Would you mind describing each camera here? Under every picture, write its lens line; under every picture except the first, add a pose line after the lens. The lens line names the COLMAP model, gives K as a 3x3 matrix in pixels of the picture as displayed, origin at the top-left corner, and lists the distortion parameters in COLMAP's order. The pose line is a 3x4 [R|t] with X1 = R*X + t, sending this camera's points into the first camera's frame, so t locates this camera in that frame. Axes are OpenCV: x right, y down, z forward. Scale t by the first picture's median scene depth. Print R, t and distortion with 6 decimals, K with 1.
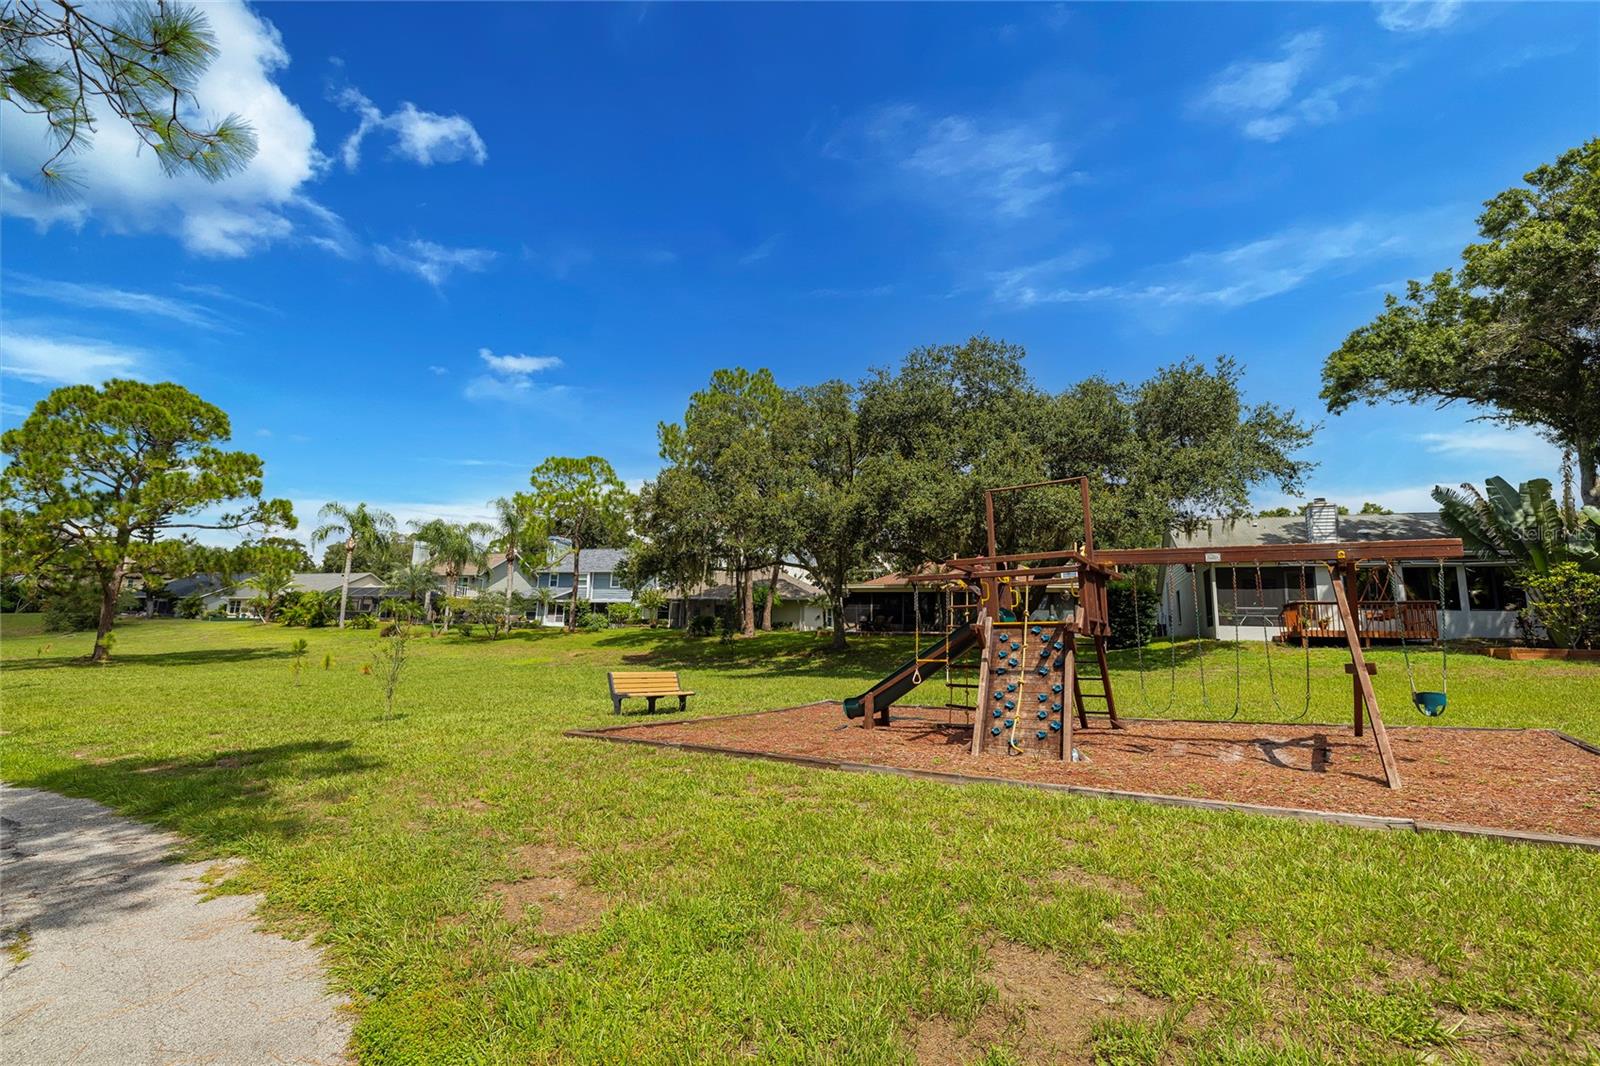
lens RADIAL K [[717.8, 0, 800.0], [0, 717.8, 533.0], [0, 0, 1]] dist [-0.004618, -0.000119]
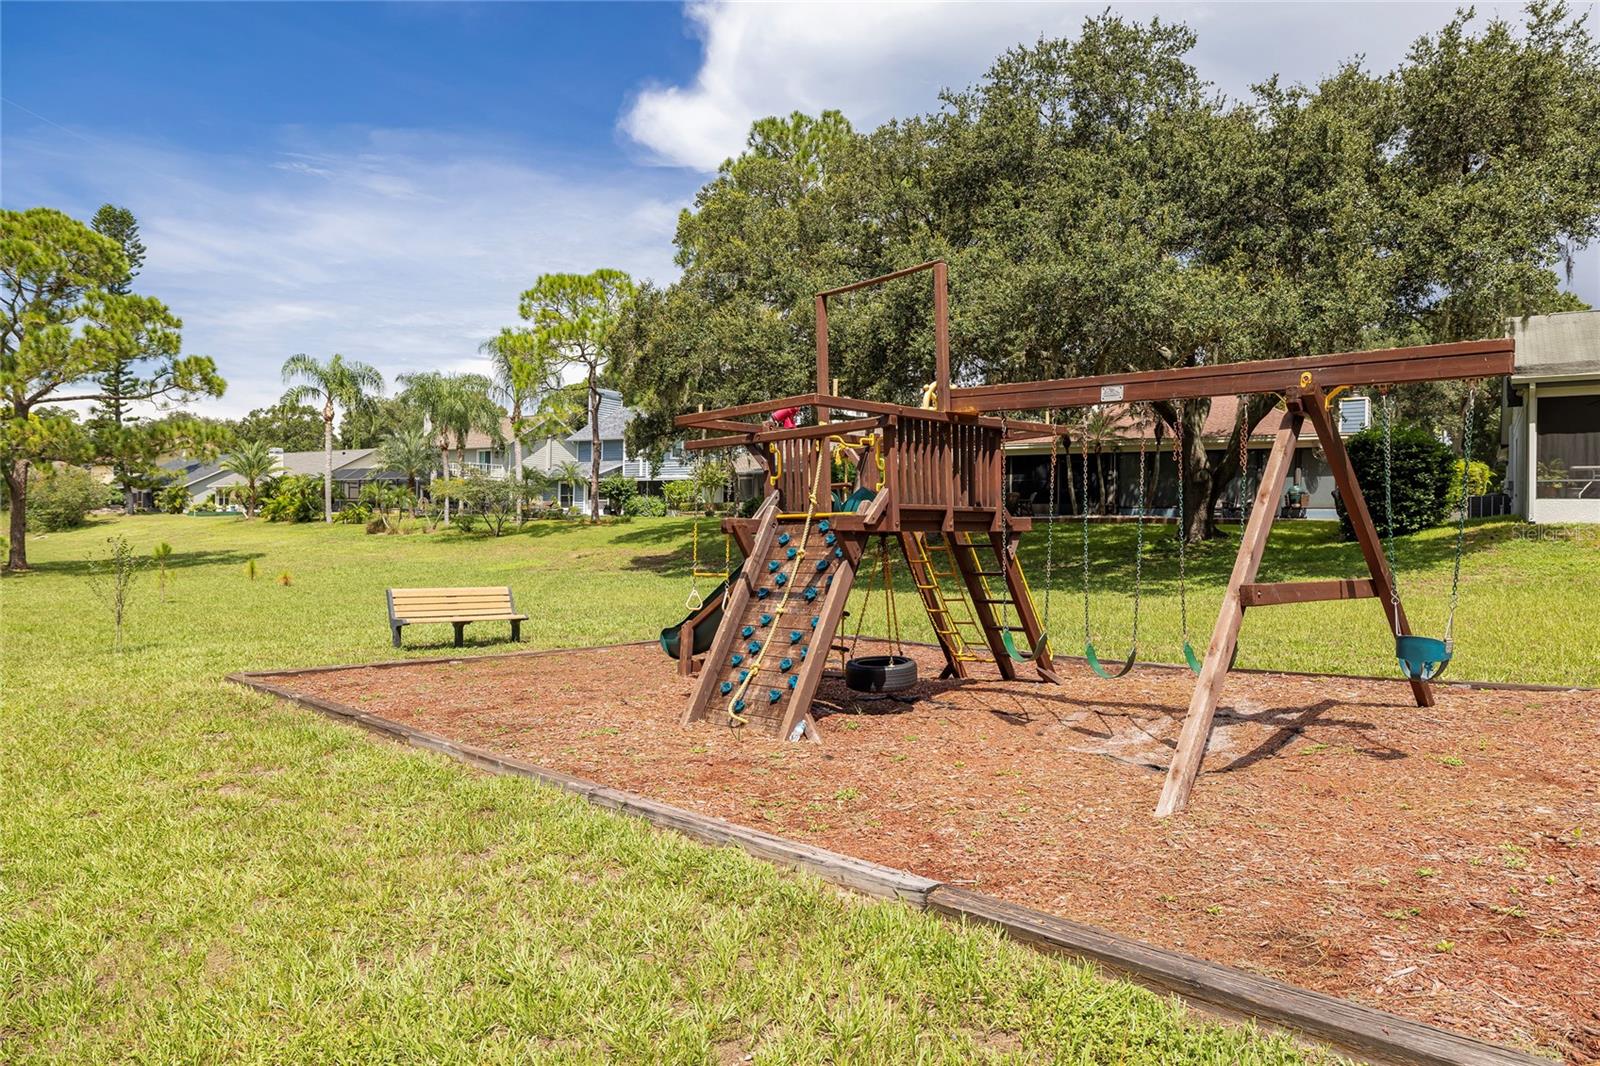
lens RADIAL K [[1052.9, 0, 800.0], [0, 1052.9, 533.0], [0, 0, 1]] dist [0.002635, 0.000372]
pose [[0.977021, -0.014291, -0.212661, 0.119889], [0.046630, 0.987911, 0.147845, 0.002051], [0.207977, -0.154364, 0.965876, 0.032605]]
